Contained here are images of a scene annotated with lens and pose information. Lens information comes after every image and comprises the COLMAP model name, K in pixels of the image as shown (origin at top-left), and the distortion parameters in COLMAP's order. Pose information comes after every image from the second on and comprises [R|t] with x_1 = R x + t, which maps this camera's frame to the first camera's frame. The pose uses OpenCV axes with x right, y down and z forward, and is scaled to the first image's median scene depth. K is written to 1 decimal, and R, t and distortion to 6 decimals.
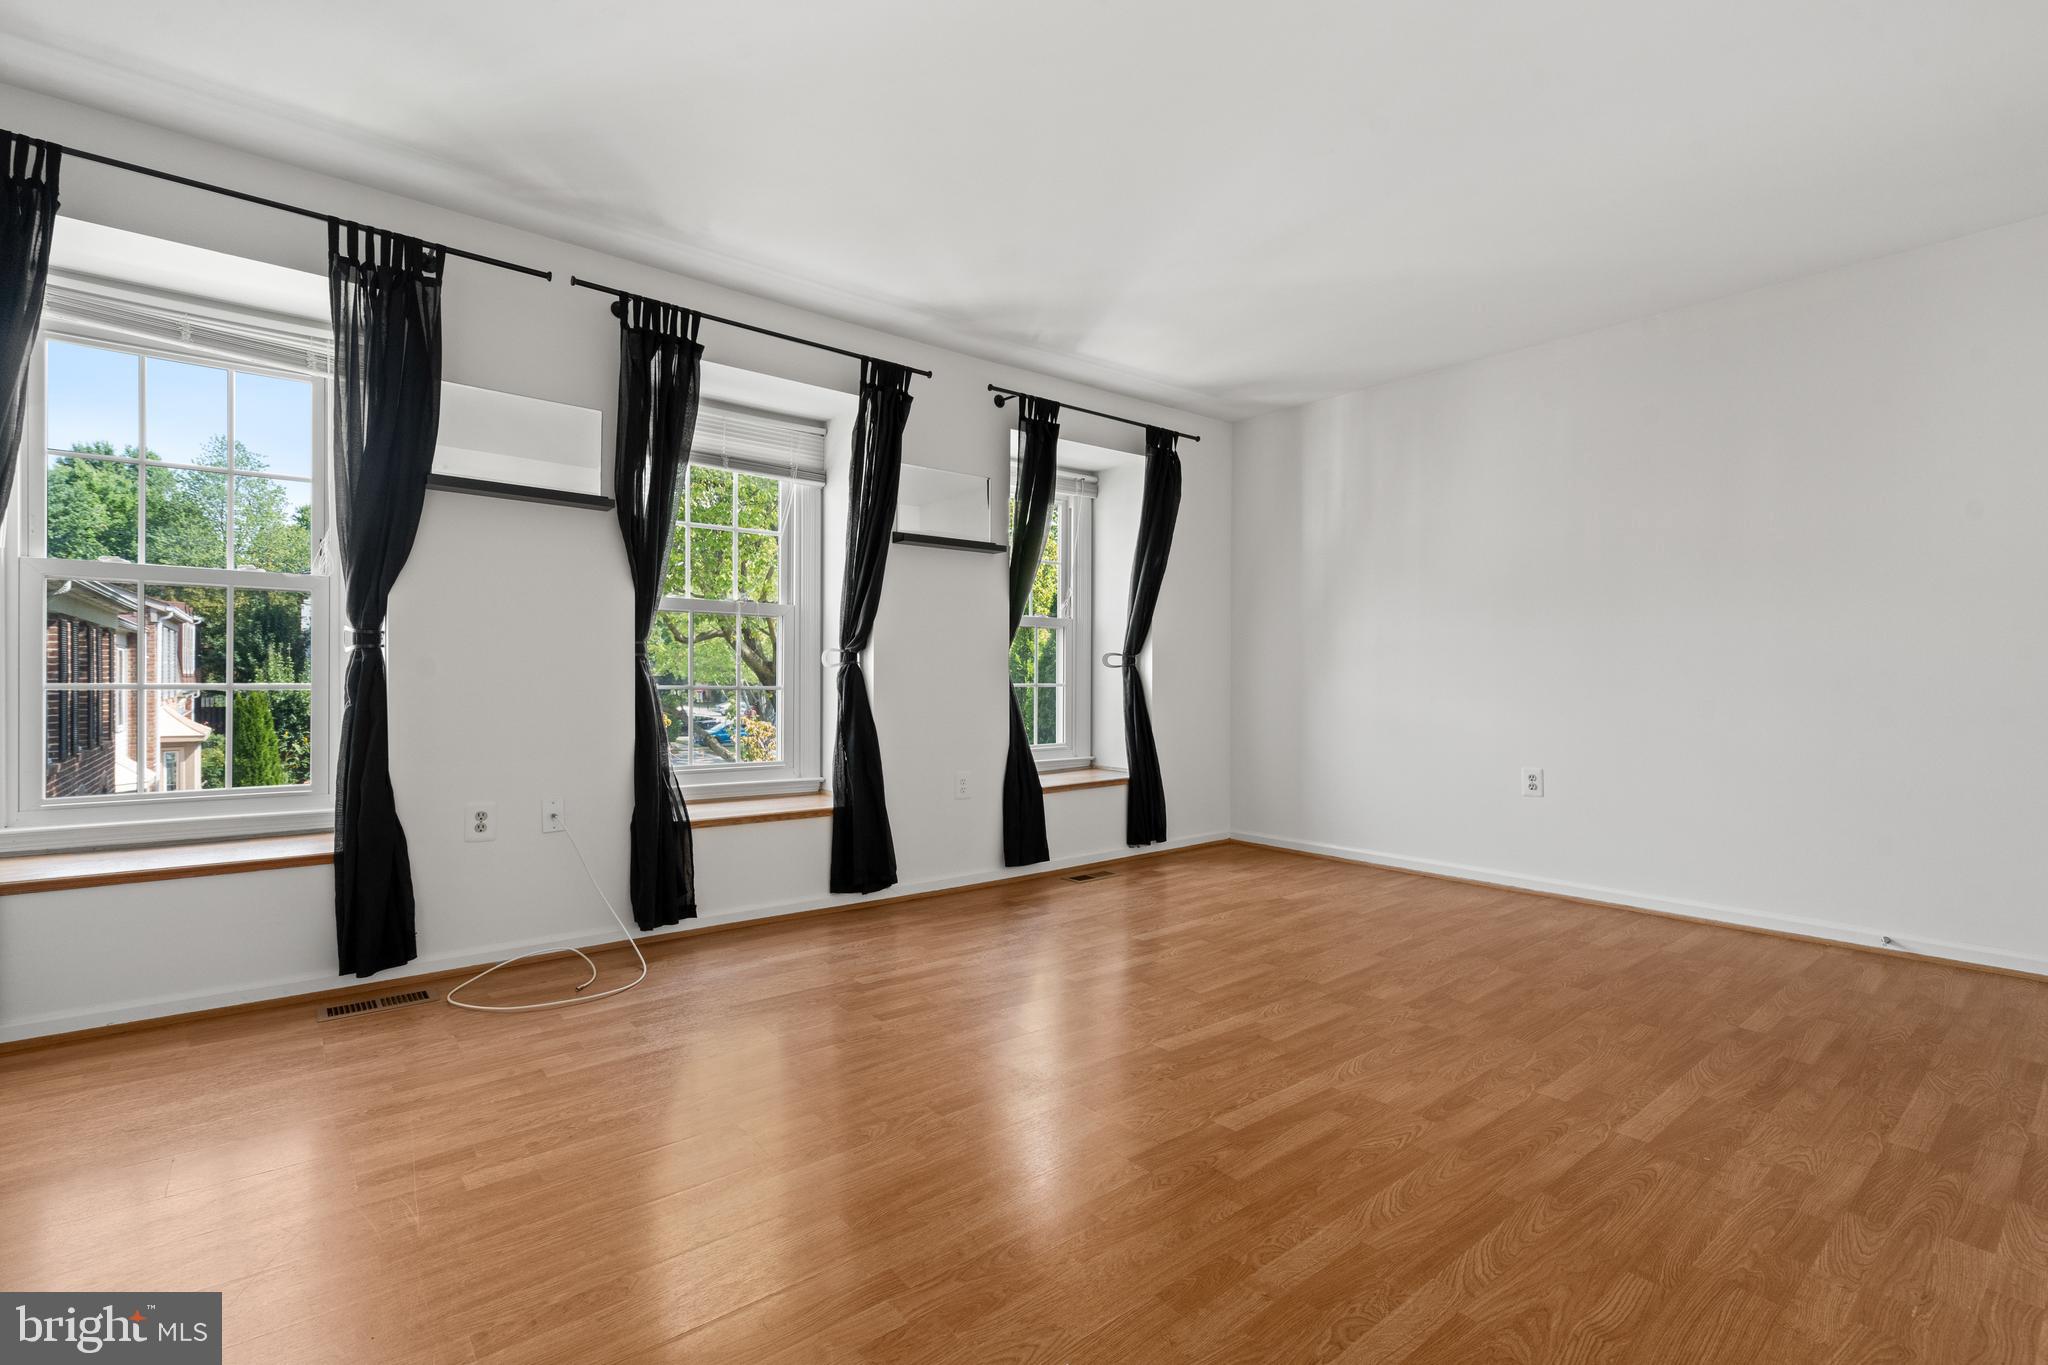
lens RADIAL K [[962.5, 0, 1022.1], [0, 962.5, 716.0], [0, 0, 1]] dist [0.000069, -0.000171]
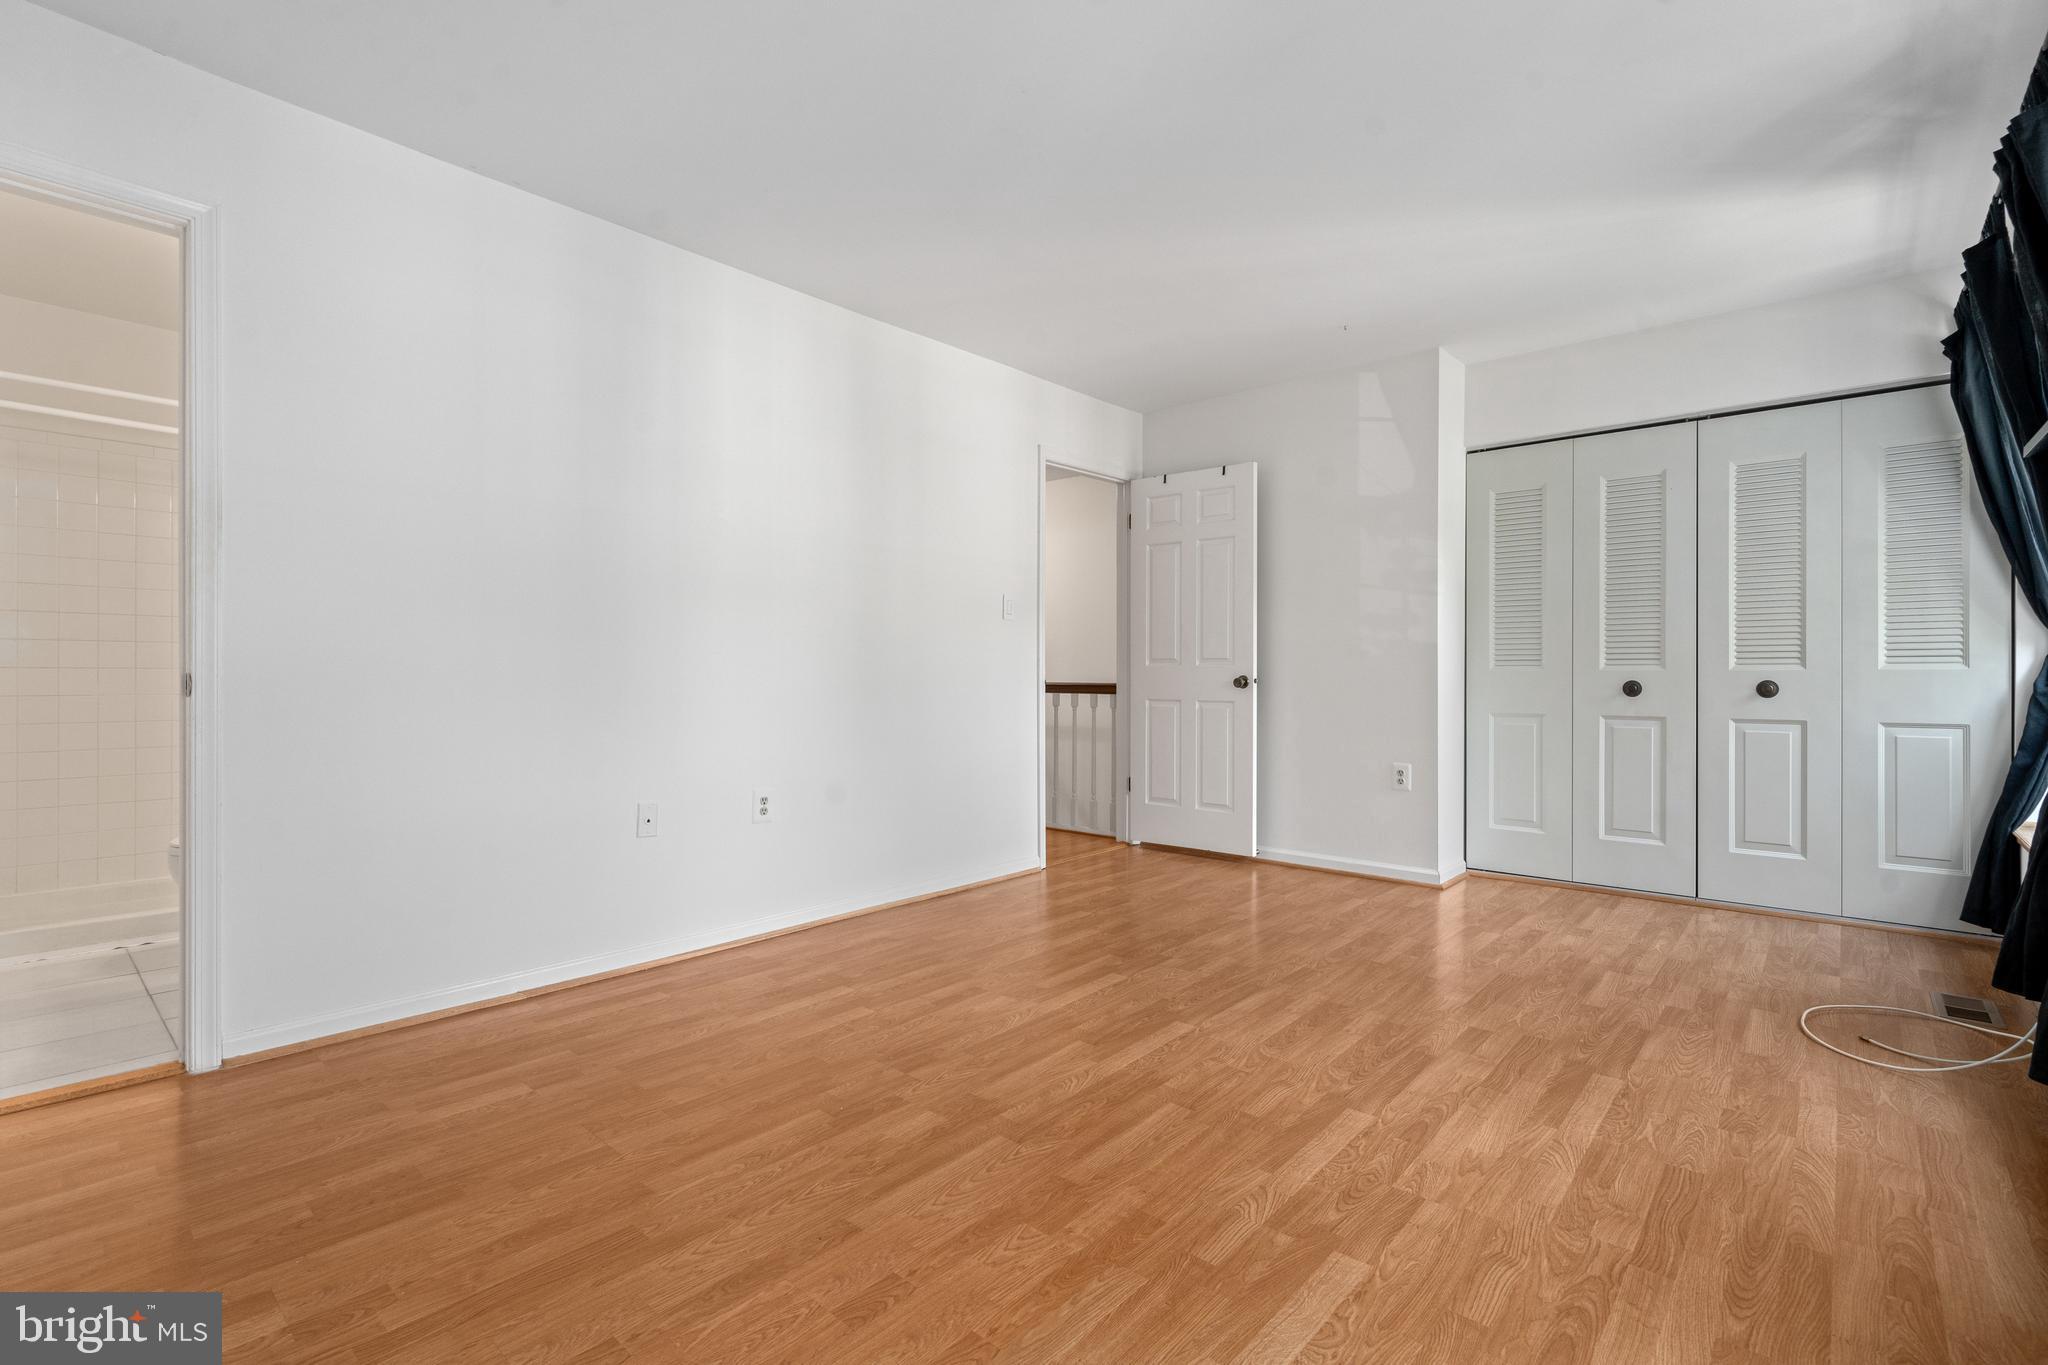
lens RADIAL K [[920.8, 0, 1020.7], [0, 920.8, 679.7], [0, 0, 1]] dist [-0.005548, 0.000447]
pose [[-0.989114, -0.004729, -0.147073, 0.458715], [-0.011057, 0.999046, 0.042236, -0.072854], [0.146733, 0.043403, -0.988224, 1.889691]]
